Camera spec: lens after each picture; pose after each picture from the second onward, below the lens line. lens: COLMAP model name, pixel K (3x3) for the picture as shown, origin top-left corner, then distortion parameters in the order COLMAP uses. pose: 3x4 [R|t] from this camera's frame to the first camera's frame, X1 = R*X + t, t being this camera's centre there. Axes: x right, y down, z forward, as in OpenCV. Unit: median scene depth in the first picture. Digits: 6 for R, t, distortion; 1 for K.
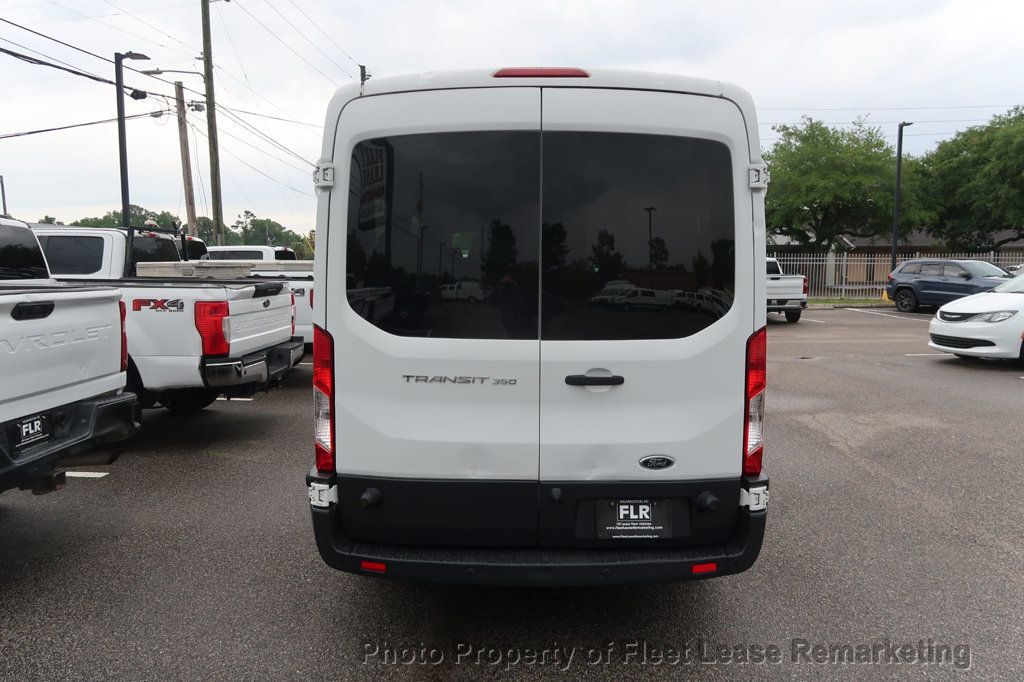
lens RADIAL K [[746.4, 0, 512.0], [0, 746.4, 341.0], [0, 0, 1]] dist [0.008194, 0.004132]
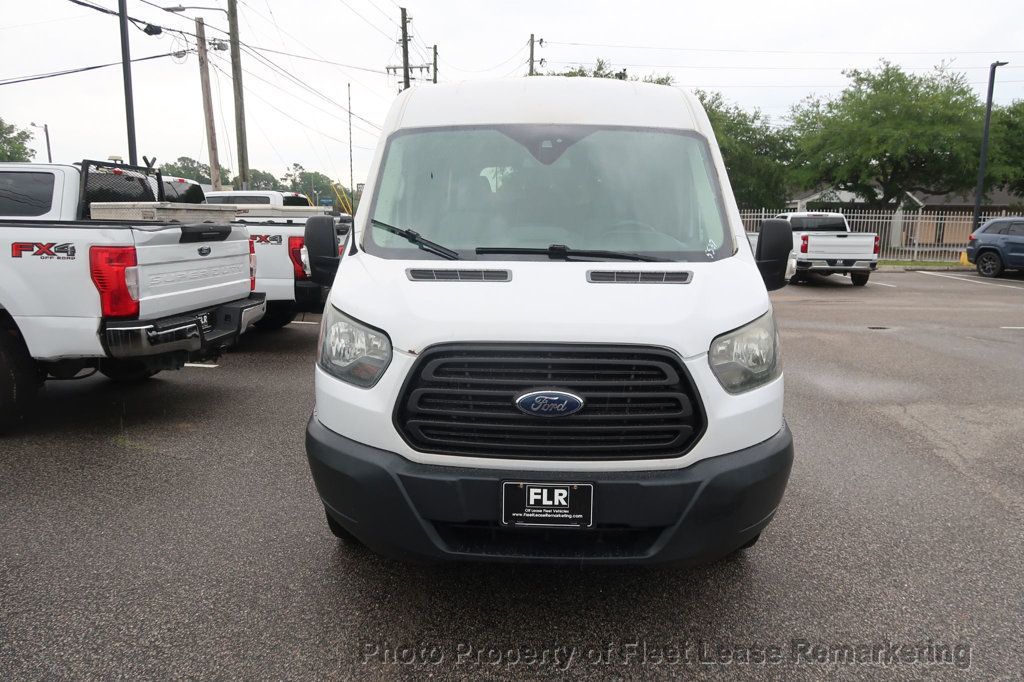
lens RADIAL K [[713.7, 0, 512.0], [0, 713.7, 341.0], [0, 0, 1]] dist [-0.017491, 0.006291]
pose [[0.996966, 0.024574, -0.073854, 0.022559], [-0.019965, 0.997845, 0.062506, -0.003632], [0.075231, -0.060842, 0.995308, 0.110839]]
